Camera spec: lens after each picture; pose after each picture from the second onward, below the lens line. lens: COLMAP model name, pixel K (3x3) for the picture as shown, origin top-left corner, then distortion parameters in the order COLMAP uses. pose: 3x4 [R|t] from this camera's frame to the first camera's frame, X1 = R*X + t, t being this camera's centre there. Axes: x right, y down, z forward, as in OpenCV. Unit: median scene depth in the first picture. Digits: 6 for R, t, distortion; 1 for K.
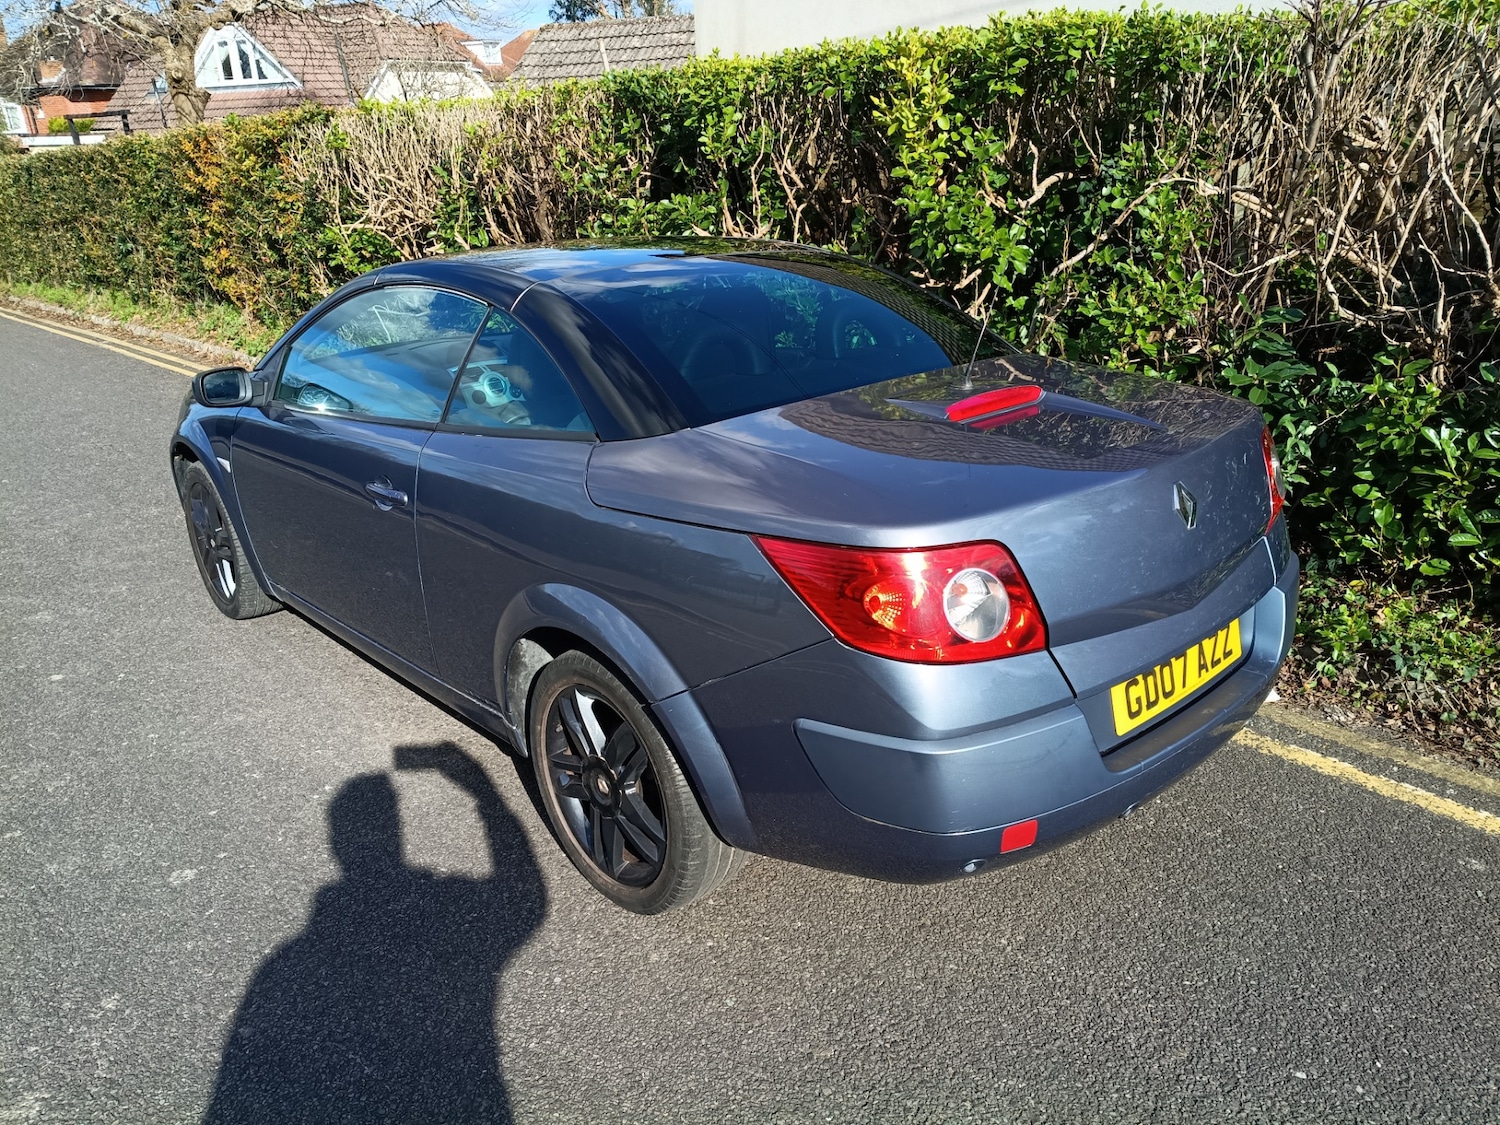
lens RADIAL K [[1118.1, 0, 741.7], [0, 1118.1, 547.1], [0, 0, 1]] dist [0.002719, -0.008277]
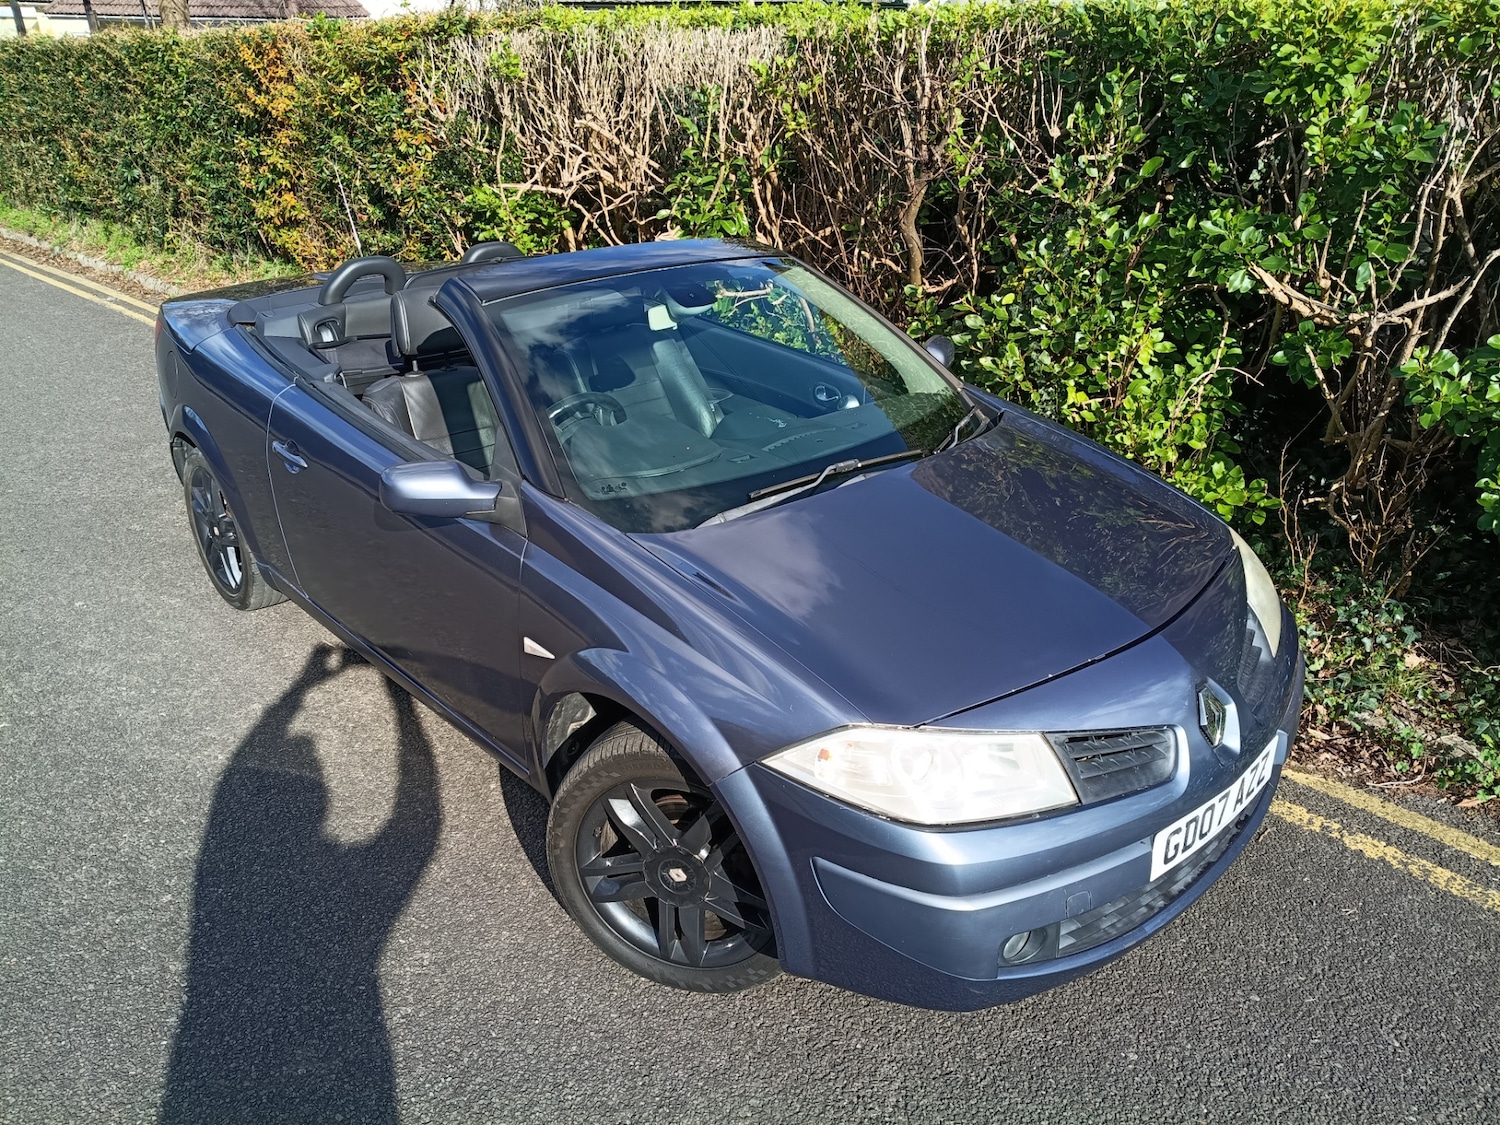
lens RADIAL K [[1104.8, 0, 753.2], [0, 1104.8, 556.8], [0, 0, 1]] dist [-0.002410, -0.004857]
pose [[0.997326, 0.024207, 0.068949, -0.461945], [-0.029699, 0.996370, 0.079777, -0.213927], [-0.066768, -0.081611, 0.994425, 0.504544]]
